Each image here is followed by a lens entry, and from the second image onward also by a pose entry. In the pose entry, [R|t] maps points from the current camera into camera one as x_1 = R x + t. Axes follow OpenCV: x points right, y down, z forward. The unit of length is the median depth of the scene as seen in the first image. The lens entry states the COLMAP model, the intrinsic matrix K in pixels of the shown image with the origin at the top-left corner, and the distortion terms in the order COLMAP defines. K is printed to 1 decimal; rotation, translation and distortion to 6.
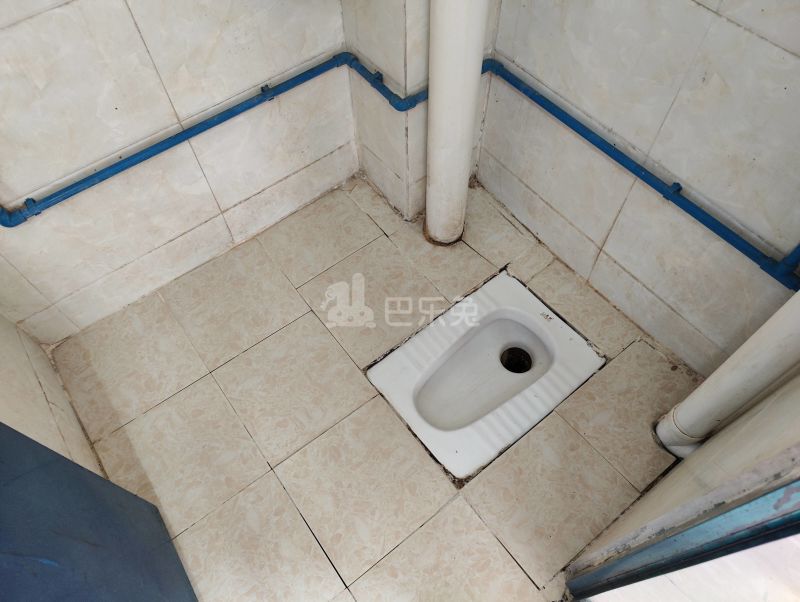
lens RADIAL K [[558.8, 0, 403.0], [0, 558.8, 298.3], [0, 0, 1]] dist [0.035641, -0.043177]
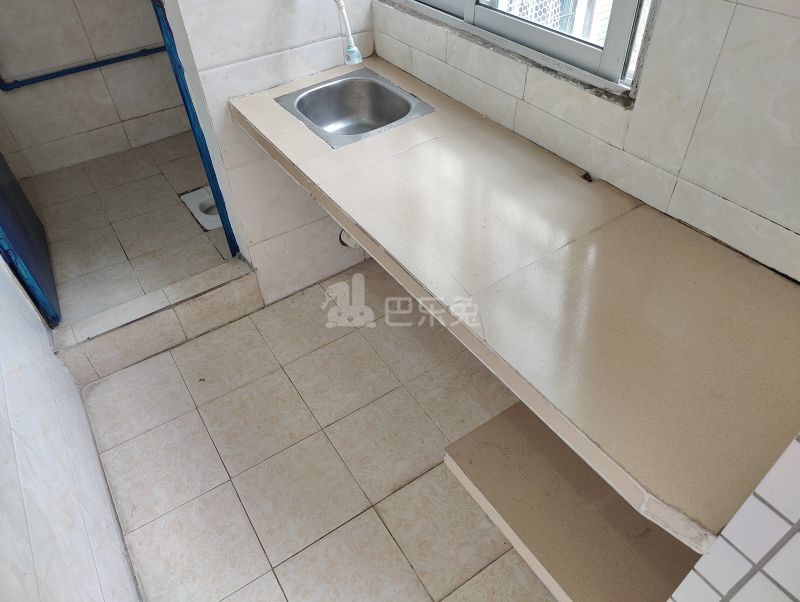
lens RADIAL K [[558.8, 0, 401.1], [0, 558.8, 303.9], [0, 0, 1]] dist [0.035641, -0.043177]
pose [[0.997220, 0.037180, -0.064568, 0.782916], [-0.052236, 0.966829, -0.250027, 0.896015], [0.053130, 0.252705, 0.966084, -0.621180]]
